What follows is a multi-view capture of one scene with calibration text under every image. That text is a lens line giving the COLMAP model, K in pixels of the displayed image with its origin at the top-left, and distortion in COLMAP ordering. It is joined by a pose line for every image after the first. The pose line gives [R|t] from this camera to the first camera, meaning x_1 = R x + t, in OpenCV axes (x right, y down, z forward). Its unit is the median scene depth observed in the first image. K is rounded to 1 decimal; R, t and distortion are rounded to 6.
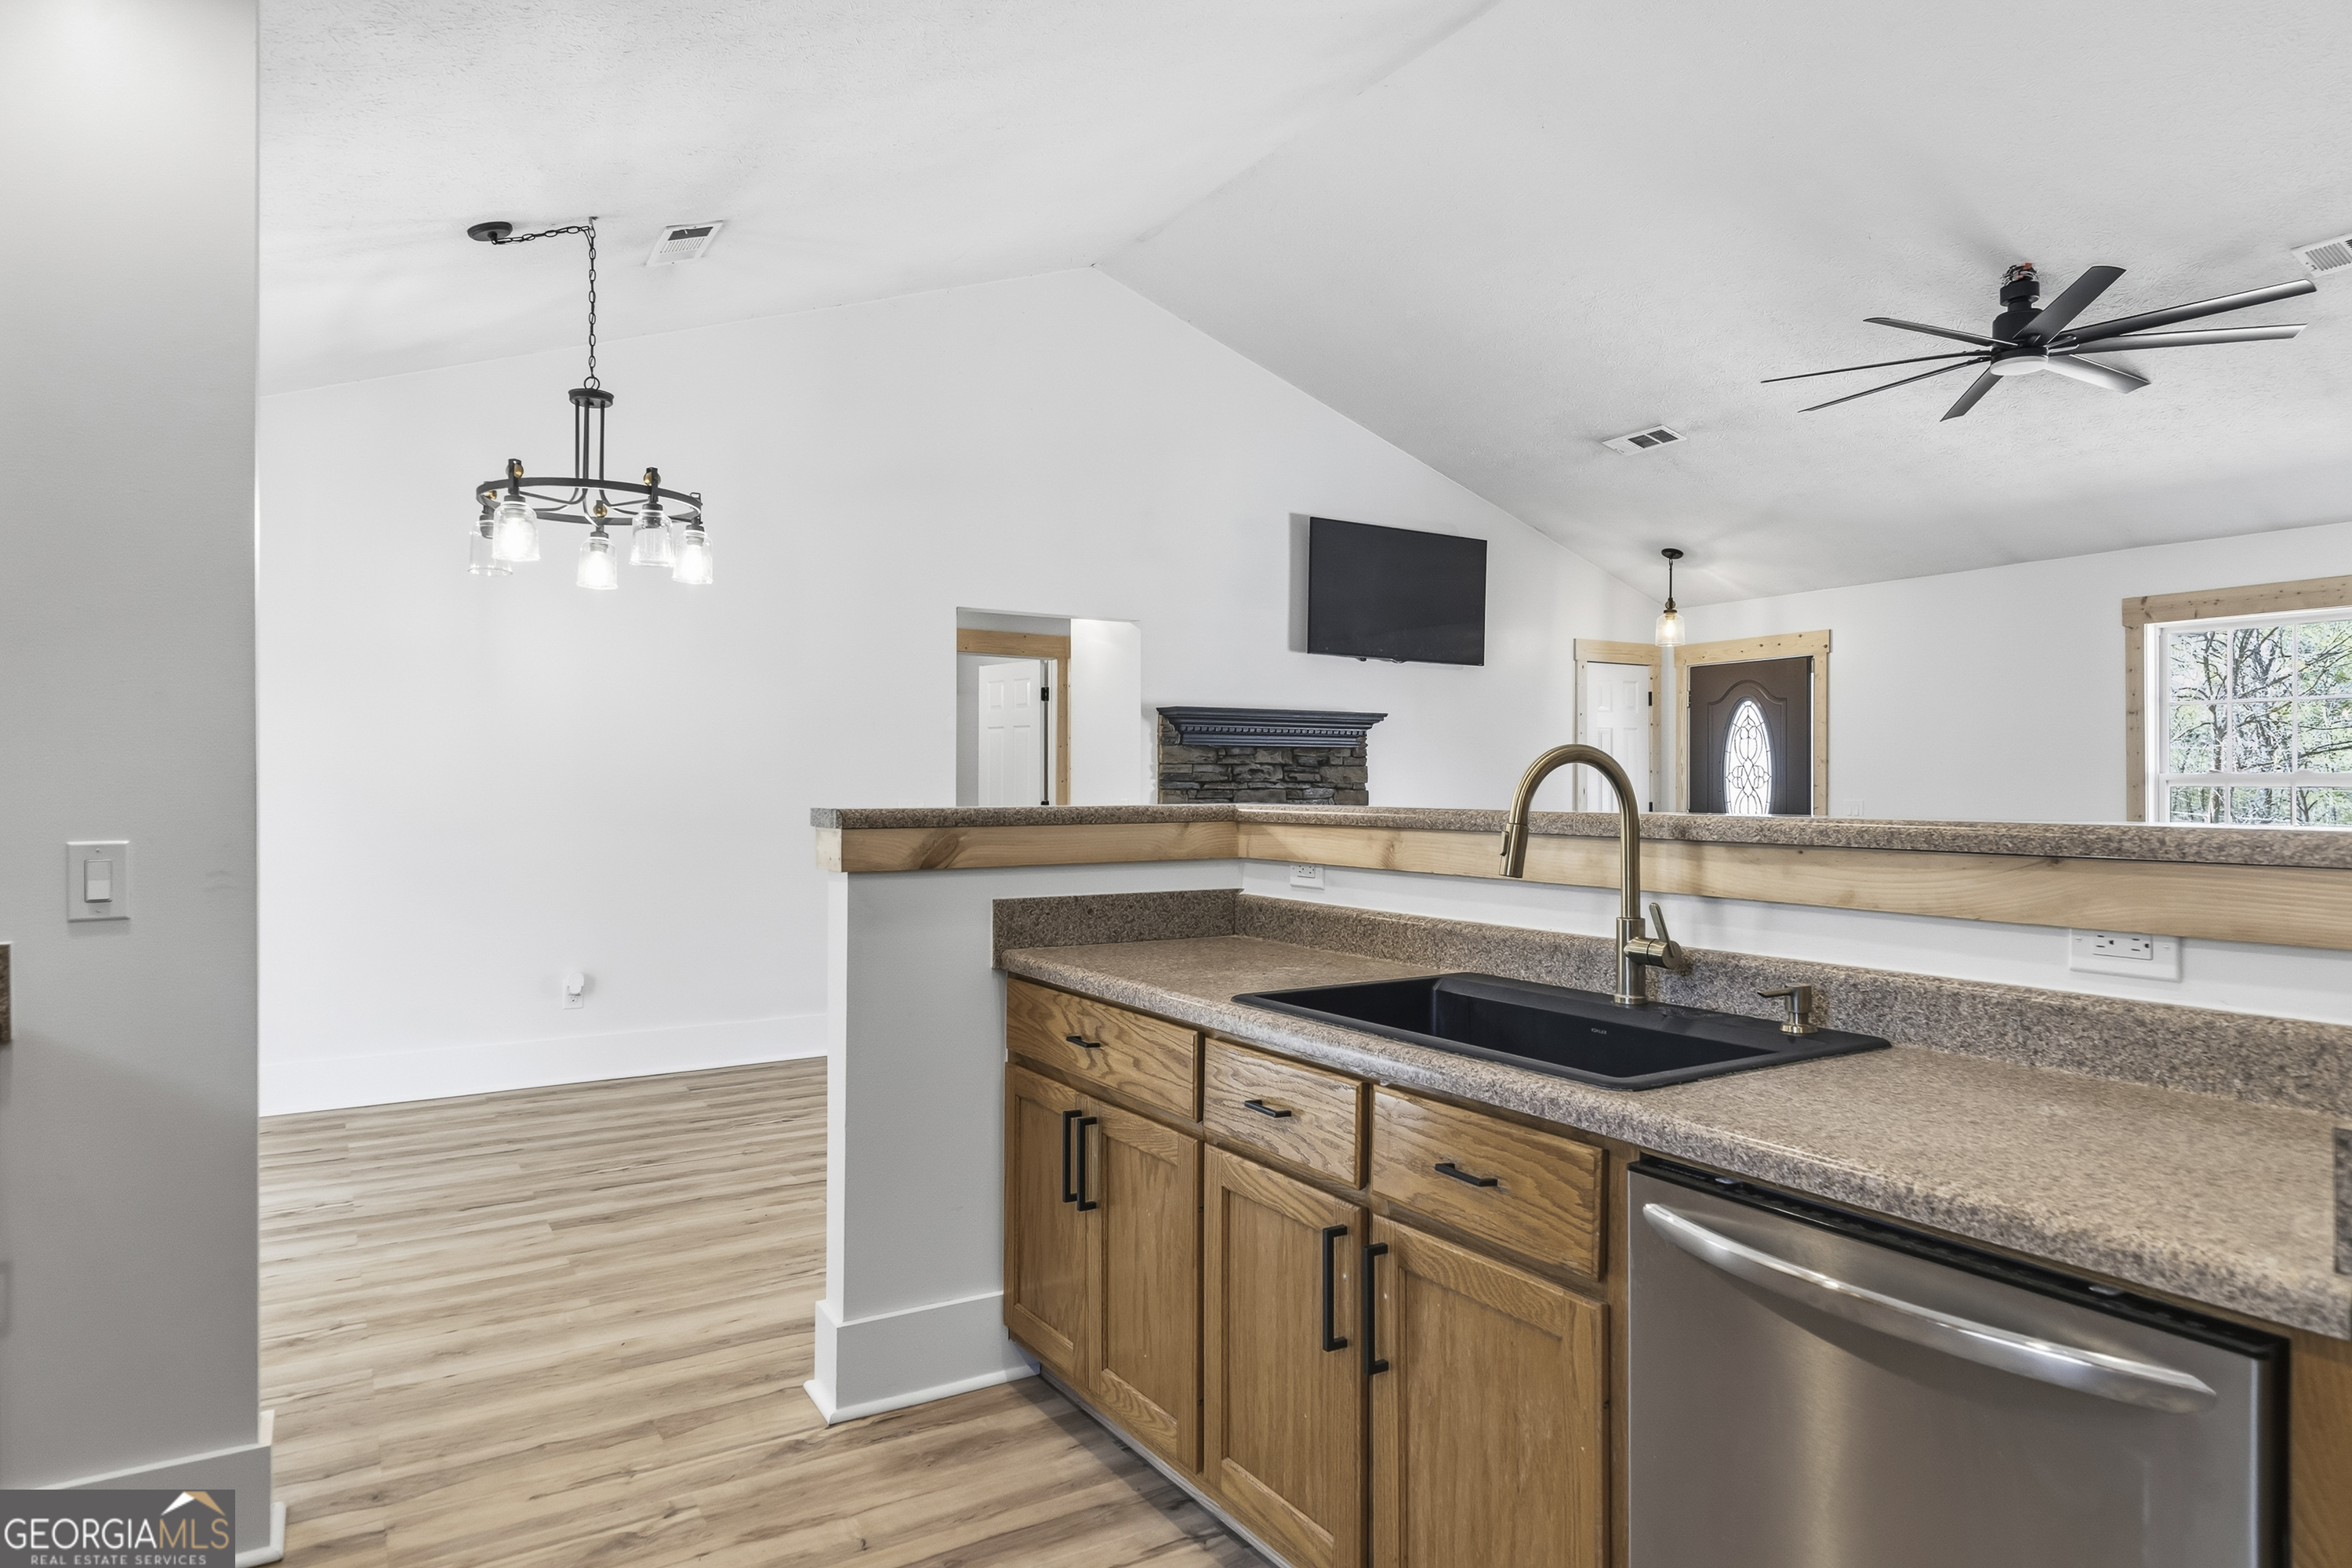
lens RADIAL K [[1404.9, 0, 1176.0], [0, 1404.9, 784.0], [0, 0, 1]] dist [0.003685, 0.002892]
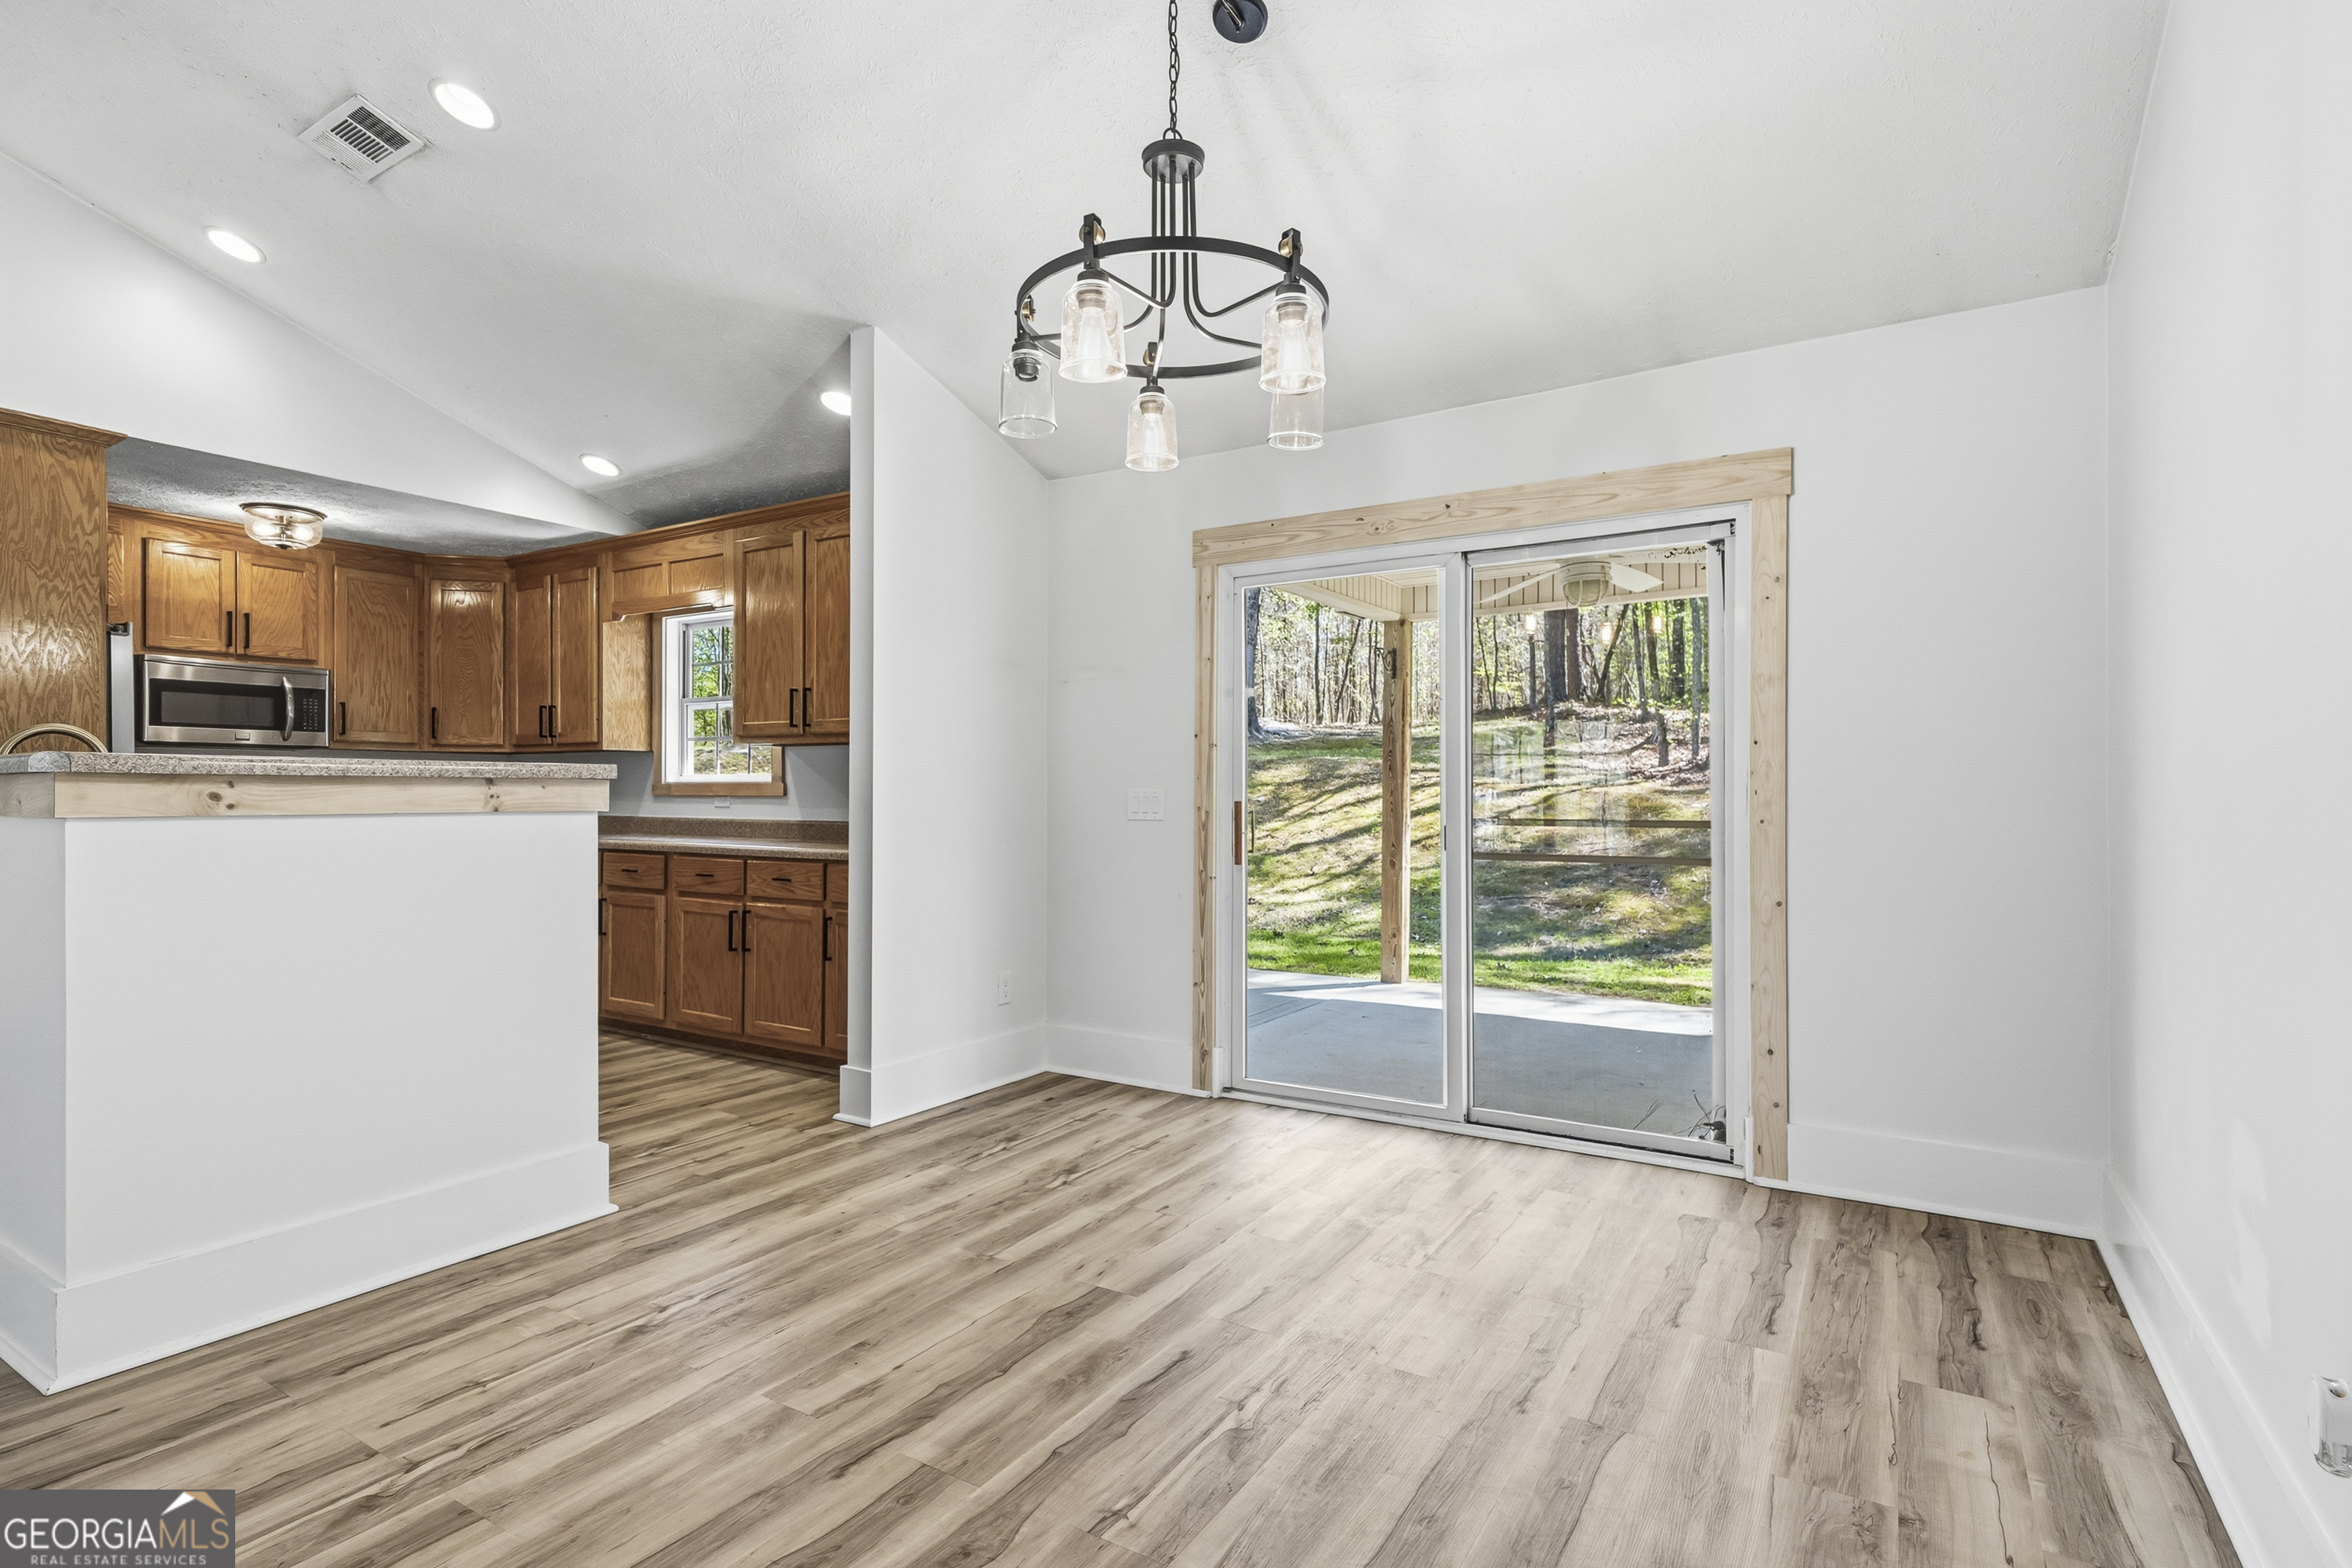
lens RADIAL K [[1151.5, 0, 1172.3], [0, 1151.5, 797.2], [0, 0, 1]] dist [0.000151, -0.000014]
pose [[-0.895568, 0.001113, -0.444924, -0.097113], [-0.002163, 0.999974, 0.006856, 0.015107], [0.444920, 0.007102, -0.895542, 0.846795]]
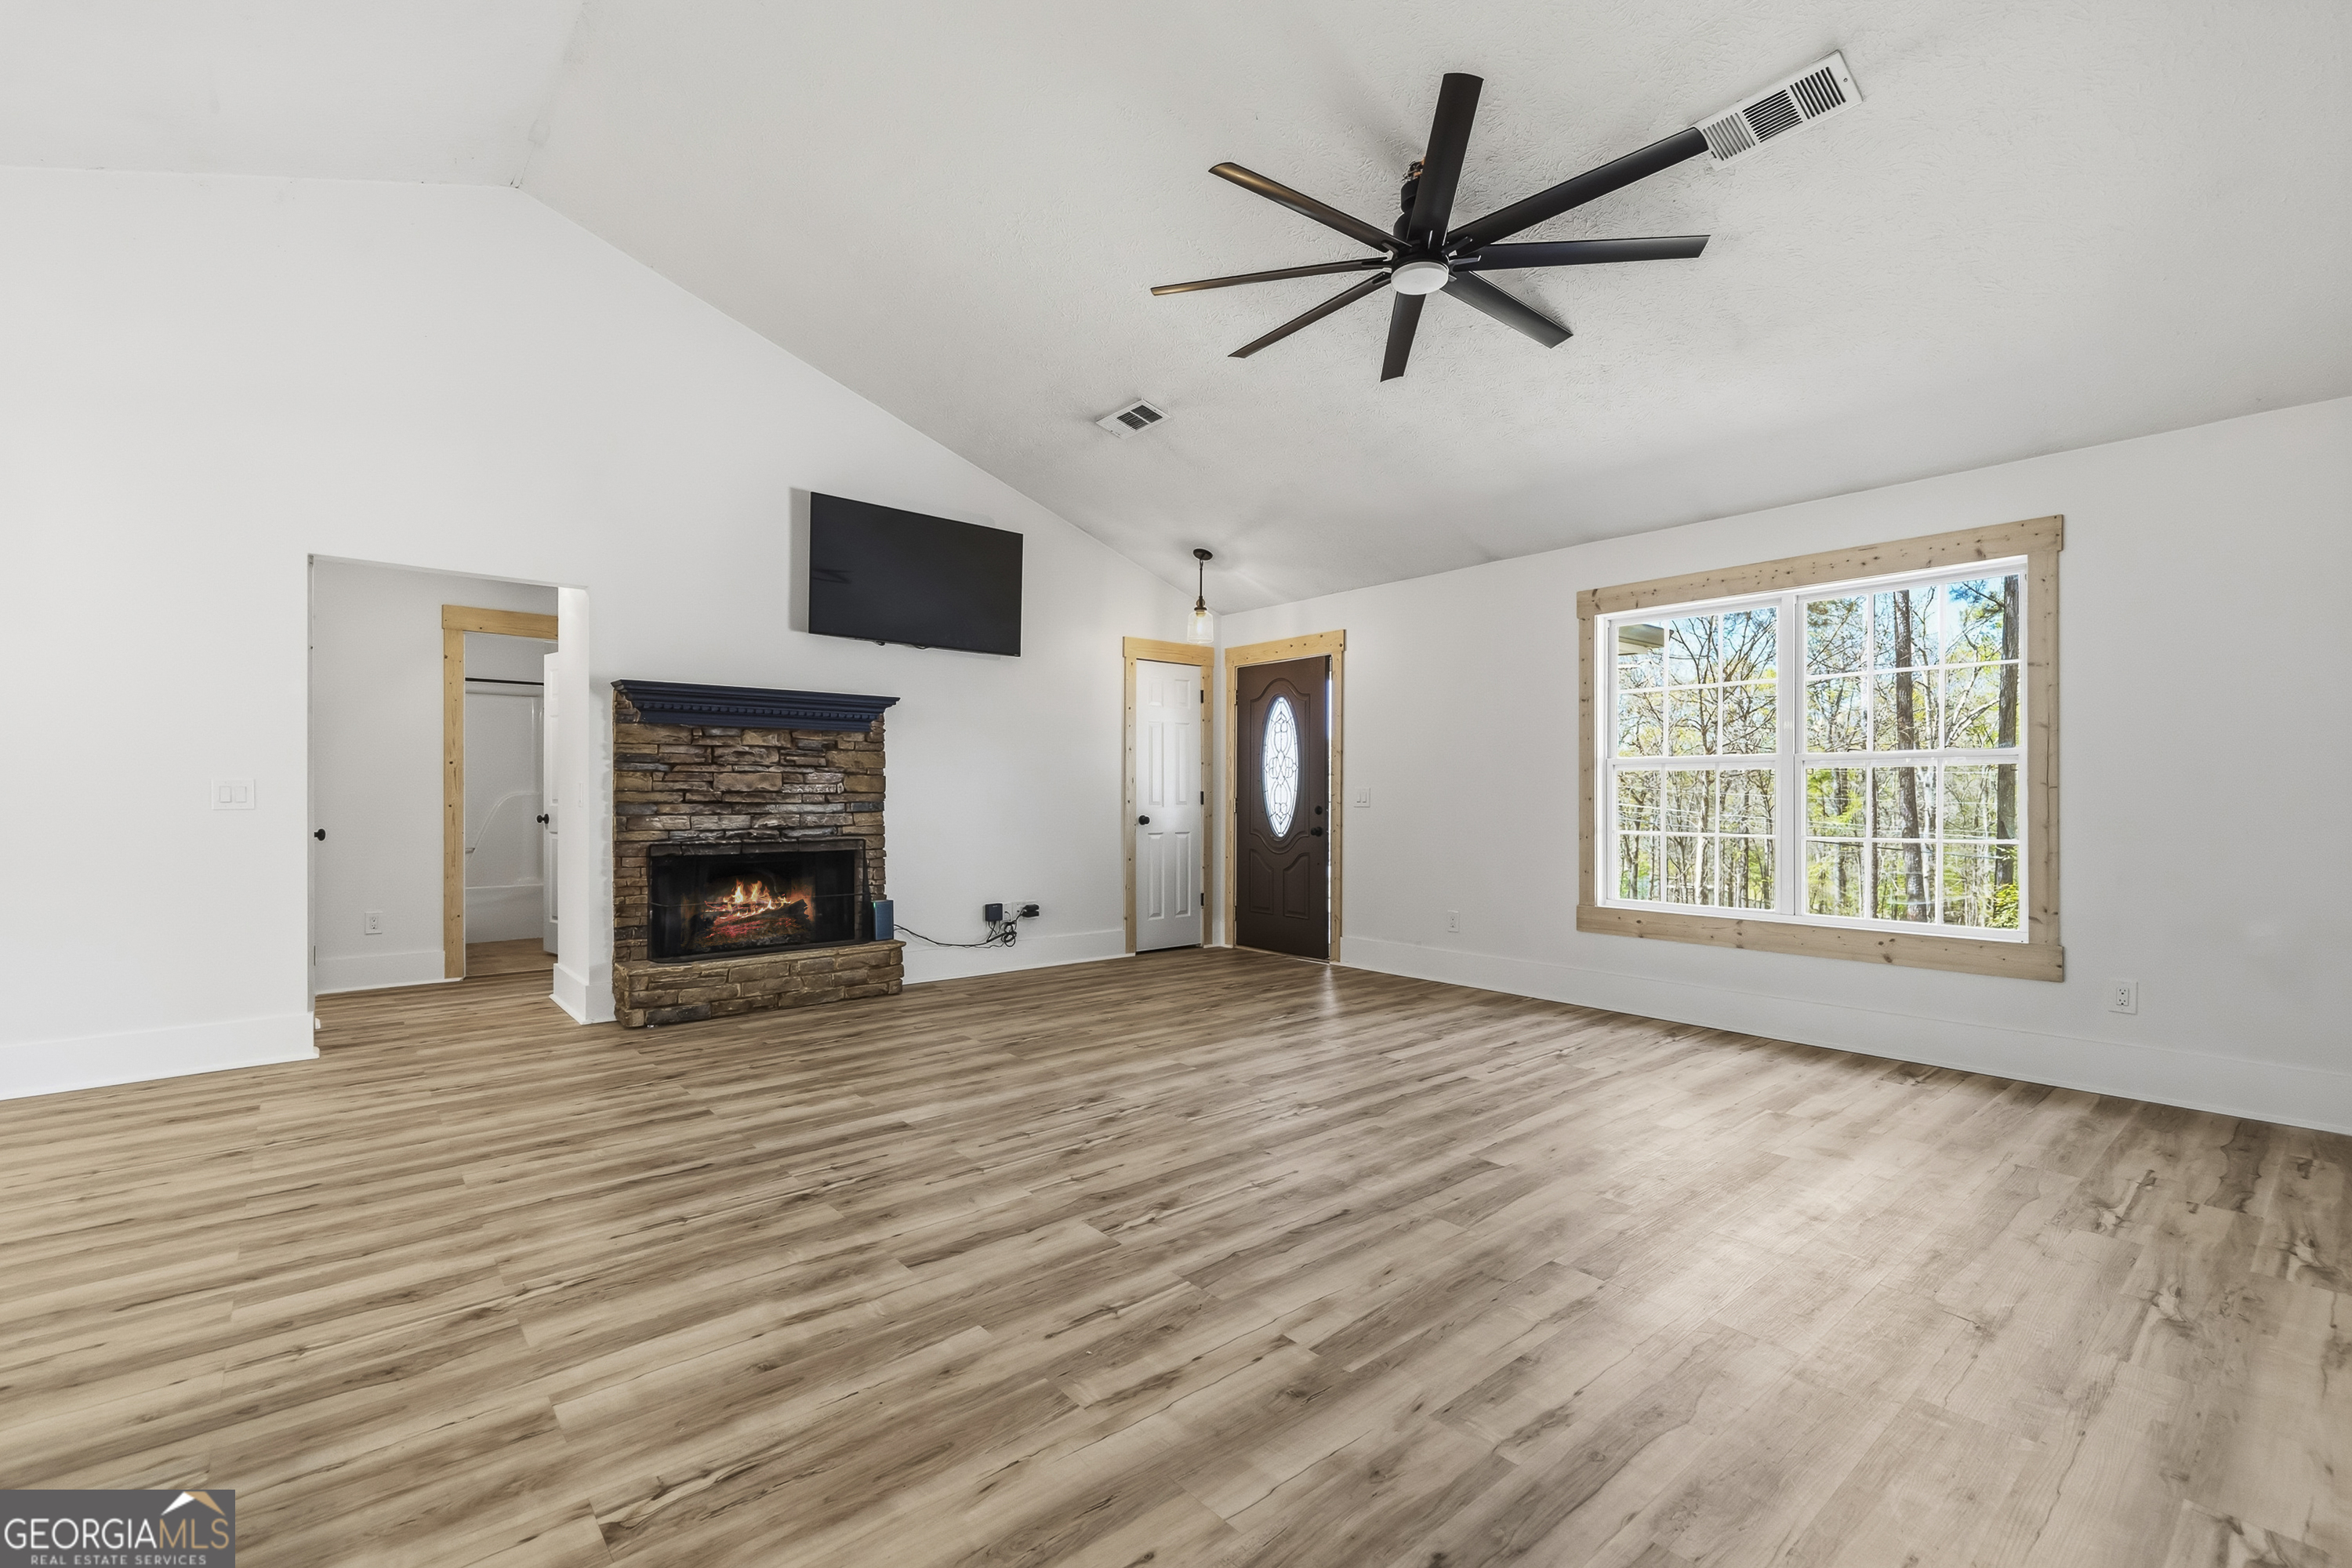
lens RADIAL K [[1024.0, 0, 1174.7], [0, 1024.0, 796.9], [0, 0, 1]] dist [-0.002018, -0.000011]
pose [[0.988607, 0.000133, 0.150519, 0.244036], [-0.000563, 0.999996, 0.002811, 0.018387], [-0.150518, -0.002864, 0.988603, 0.271353]]
